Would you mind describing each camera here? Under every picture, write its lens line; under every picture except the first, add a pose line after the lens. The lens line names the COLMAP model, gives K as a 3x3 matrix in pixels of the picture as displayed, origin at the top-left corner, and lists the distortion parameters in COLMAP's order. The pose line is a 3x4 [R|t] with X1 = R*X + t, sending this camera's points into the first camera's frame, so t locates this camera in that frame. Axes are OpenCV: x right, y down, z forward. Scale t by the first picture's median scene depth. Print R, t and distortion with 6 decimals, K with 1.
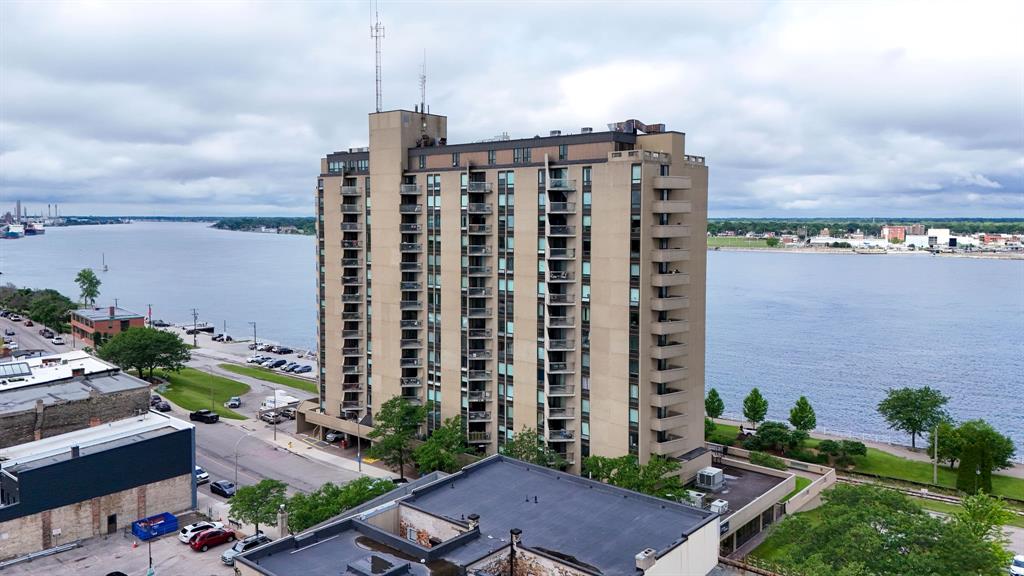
lens RADIAL K [[778.1, 0, 512.3], [0, 778.1, 285.7], [0, 0, 1]] dist [0.021637, -0.001471]
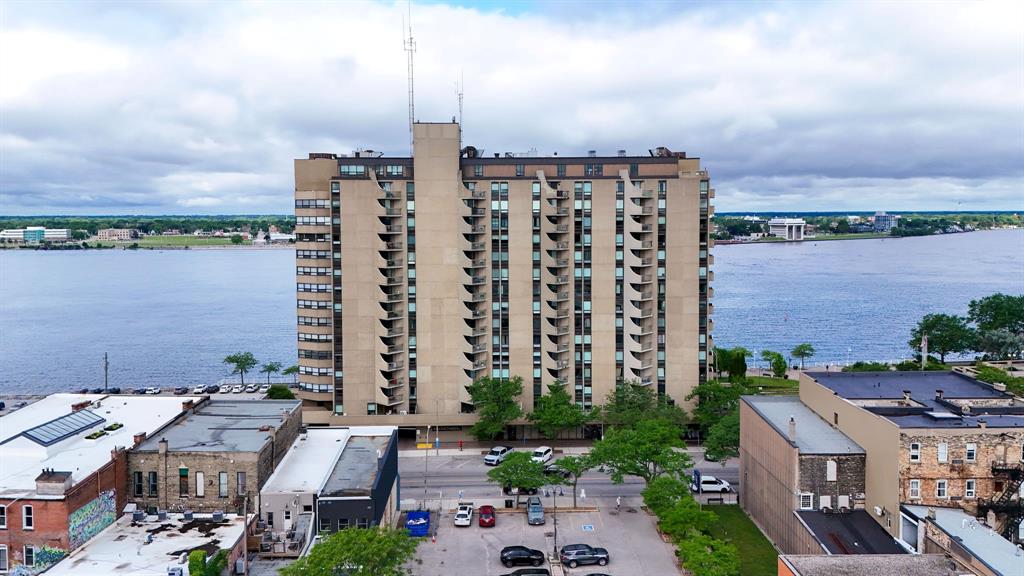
lens RADIAL K [[778.1, 0, 513.9], [0, 778.1, 288.0], [0, 0, 1]] dist [0.021637, -0.001471]
pose [[0.744528, -0.070433, 0.663866, -0.905698], [0.065996, 0.997313, 0.031795, -0.022348], [-0.664322, 0.020140, 0.747175, 0.131690]]
